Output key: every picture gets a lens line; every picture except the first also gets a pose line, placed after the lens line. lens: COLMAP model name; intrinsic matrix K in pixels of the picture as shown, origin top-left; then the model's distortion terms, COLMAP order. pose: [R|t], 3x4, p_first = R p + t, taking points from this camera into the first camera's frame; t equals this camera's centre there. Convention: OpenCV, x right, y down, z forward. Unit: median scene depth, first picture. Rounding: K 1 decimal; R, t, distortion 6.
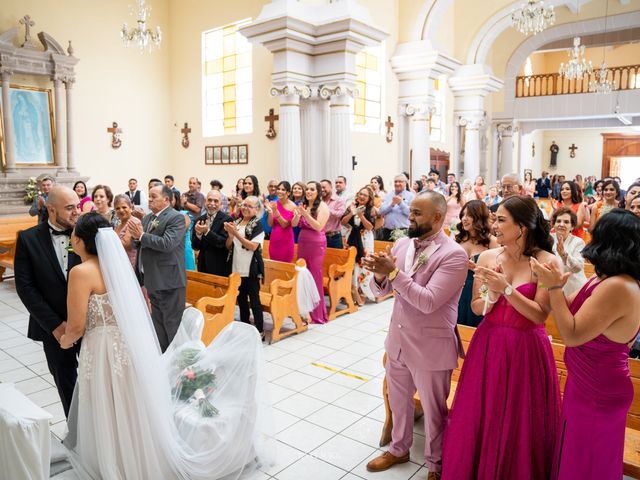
lens RADIAL K [[521.4, 0, 316.8], [0, 521.4, 234.3], [0, 0, 1]] dist [-0.156072, 0.133334]
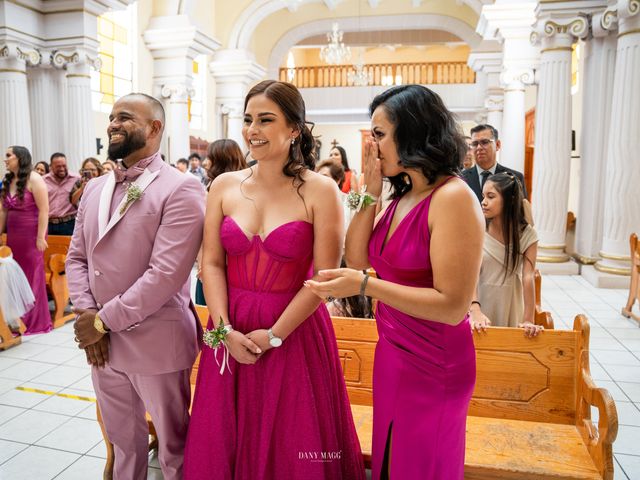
lens RADIAL K [[521.4, 0, 316.8], [0, 521.4, 234.3], [0, 0, 1]] dist [-0.156072, 0.133334]
pose [[0.907091, -0.038759, 0.419146, 0.042254], [0.046330, 0.998895, -0.007896, 0.031673], [-0.418377, 0.026581, 0.907884, 0.099480]]
